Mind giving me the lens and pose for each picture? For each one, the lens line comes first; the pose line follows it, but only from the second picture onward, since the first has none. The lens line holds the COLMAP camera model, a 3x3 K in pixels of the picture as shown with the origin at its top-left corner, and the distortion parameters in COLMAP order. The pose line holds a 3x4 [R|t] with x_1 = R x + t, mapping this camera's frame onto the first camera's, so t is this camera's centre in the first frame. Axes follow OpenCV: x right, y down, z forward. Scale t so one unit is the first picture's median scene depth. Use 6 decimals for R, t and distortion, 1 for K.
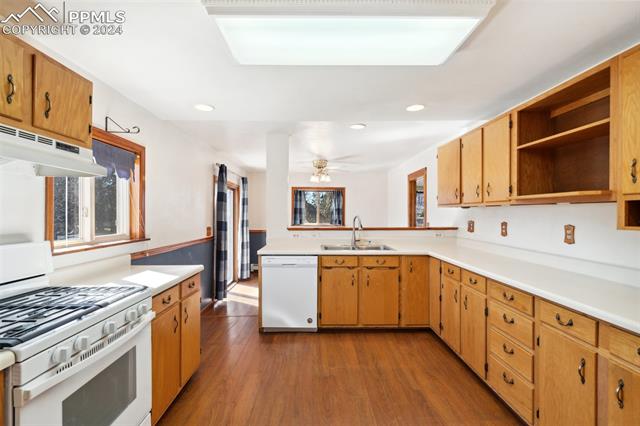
lens RADIAL K [[294.1, 0, 317.9], [0, 294.1, 214.7], [0, 0, 1]] dist [-0.006006, 0.002822]
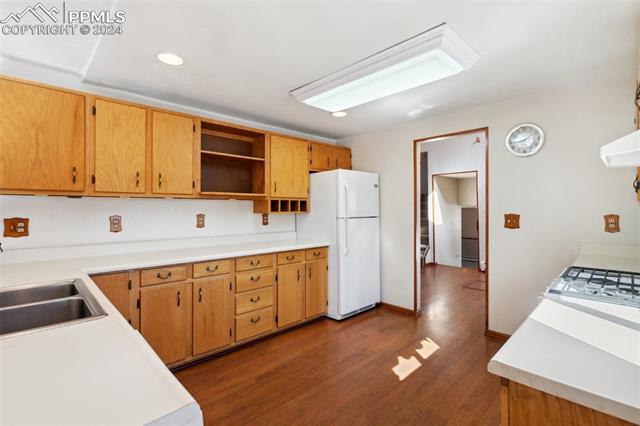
lens RADIAL K [[294.1, 0, 320.4], [0, 294.1, 208.2], [0, 0, 1]] dist [-0.006006, 0.002822]
pose [[-0.673829, 0.000952, 0.738887, -0.637148], [0.008048, 0.999949, 0.006052, 0.002660], [-0.738843, 0.010024, -0.673803, 1.722476]]
